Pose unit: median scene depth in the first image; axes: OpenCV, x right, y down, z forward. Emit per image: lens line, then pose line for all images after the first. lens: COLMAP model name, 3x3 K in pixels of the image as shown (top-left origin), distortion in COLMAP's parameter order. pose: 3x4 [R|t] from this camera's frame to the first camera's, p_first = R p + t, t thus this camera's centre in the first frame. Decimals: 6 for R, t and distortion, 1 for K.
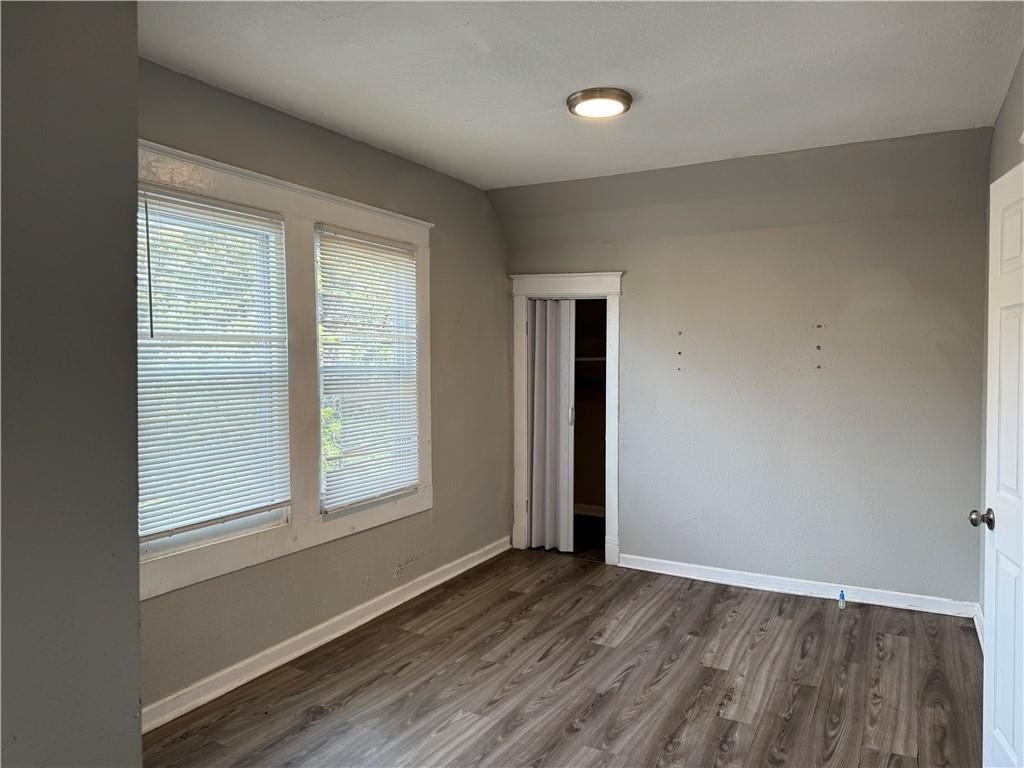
lens RADIAL K [[743.3, 0, 512.2], [0, 743.3, 390.5], [0, 0, 1]] dist [0.020980, -0.036719]
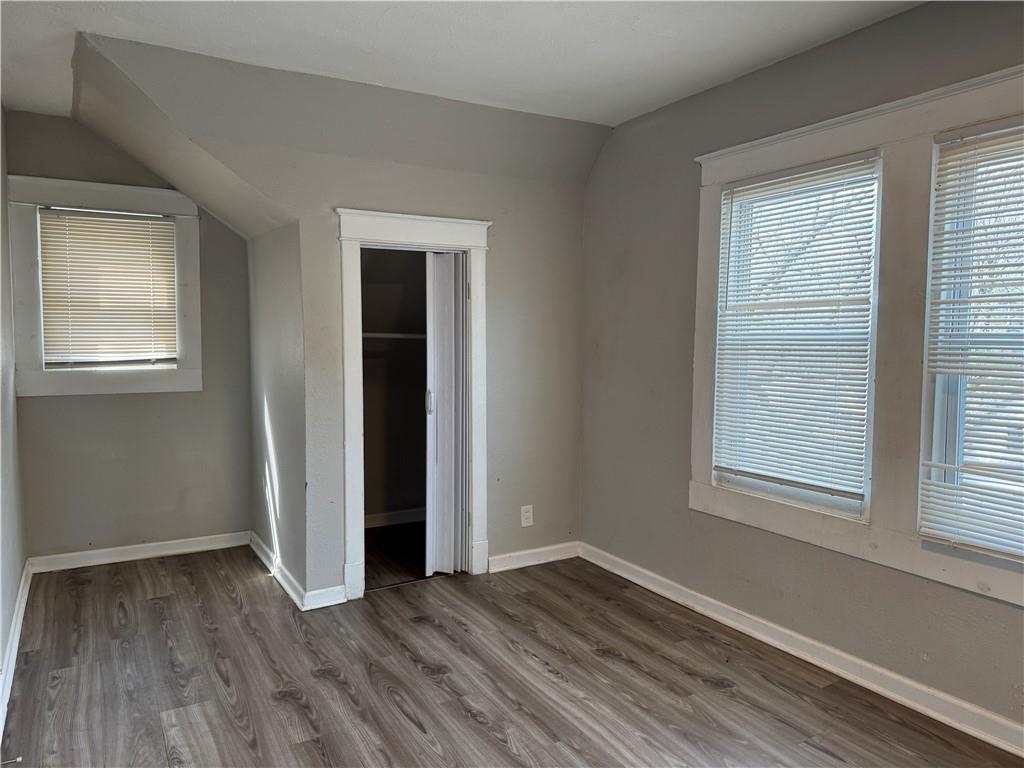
lens RADIAL K [[743.3, 0, 515.3], [0, 743.3, 383.1], [0, 0, 1]] dist [0.020980, -0.036719]
pose [[-0.535585, 0.058294, -0.842467, 0.676749], [-0.033957, 0.995321, 0.090458, -0.043605], [0.843798, 0.077055, -0.531100, 1.238097]]
